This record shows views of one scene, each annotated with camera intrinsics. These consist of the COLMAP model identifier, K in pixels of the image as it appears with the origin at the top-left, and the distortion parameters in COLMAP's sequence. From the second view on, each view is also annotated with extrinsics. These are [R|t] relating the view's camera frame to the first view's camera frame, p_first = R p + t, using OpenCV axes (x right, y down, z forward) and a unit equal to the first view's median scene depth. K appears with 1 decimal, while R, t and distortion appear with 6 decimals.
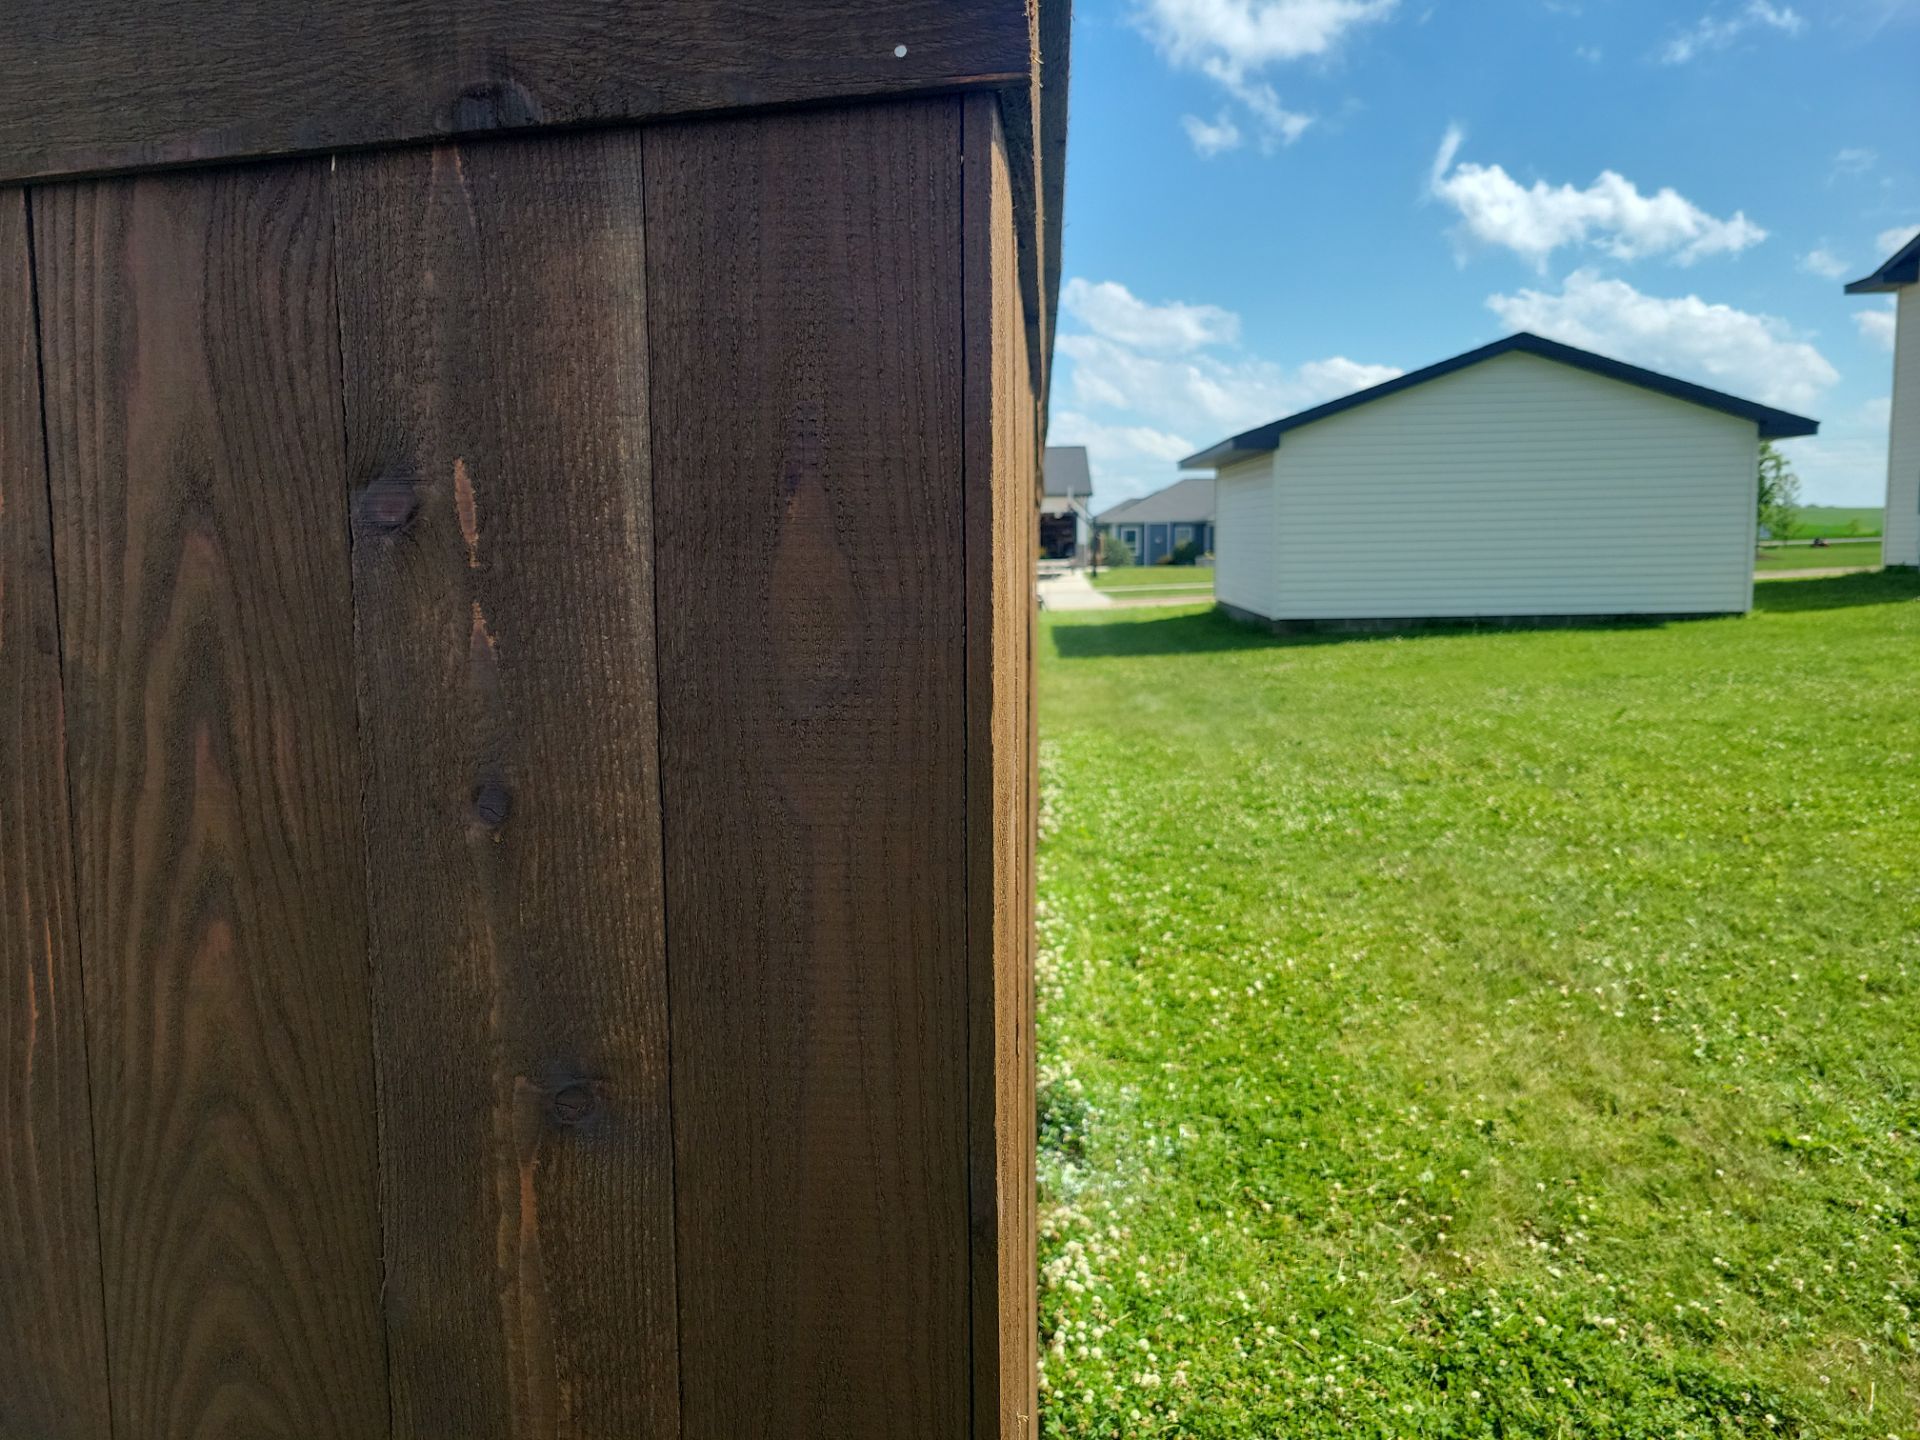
lens RADIAL K [[1428.0, 0, 886.1], [0, 1428.0, 678.8], [0, 0, 1]] dist [0.029366, -0.002279]
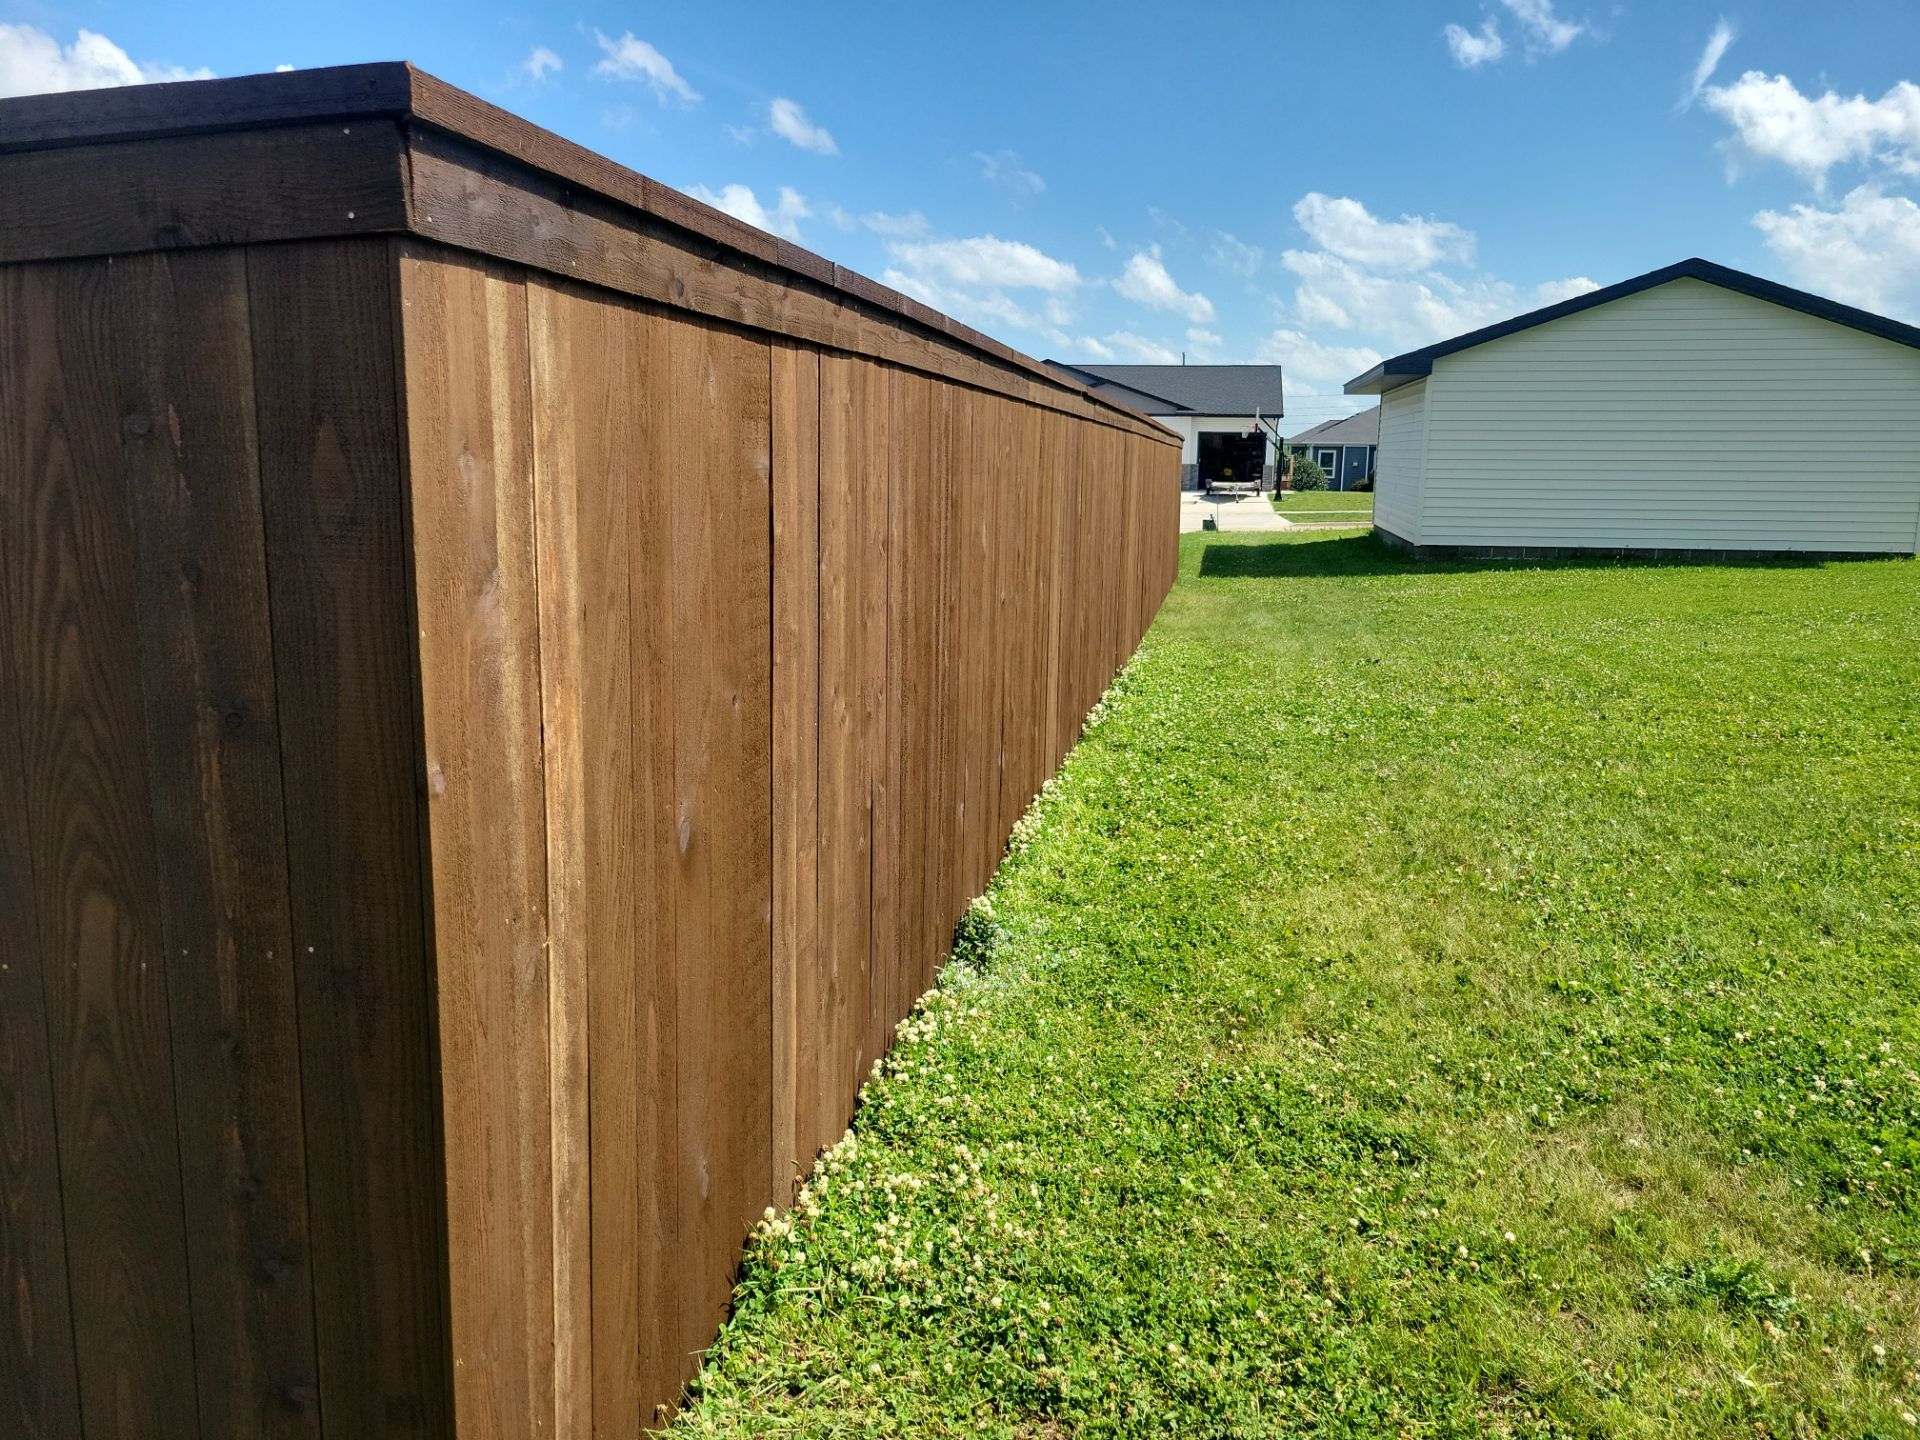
lens RADIAL K [[1443.4, 0, 953.0], [0, 1443.4, 689.8], [0, 0, 1]] dist [0.051956, -0.035129]
pose [[0.992639, 0.046634, -0.111773, 1.034514], [-0.039329, 0.996999, 0.066686, 0.070610], [0.114548, -0.061799, 0.991494, -0.950938]]
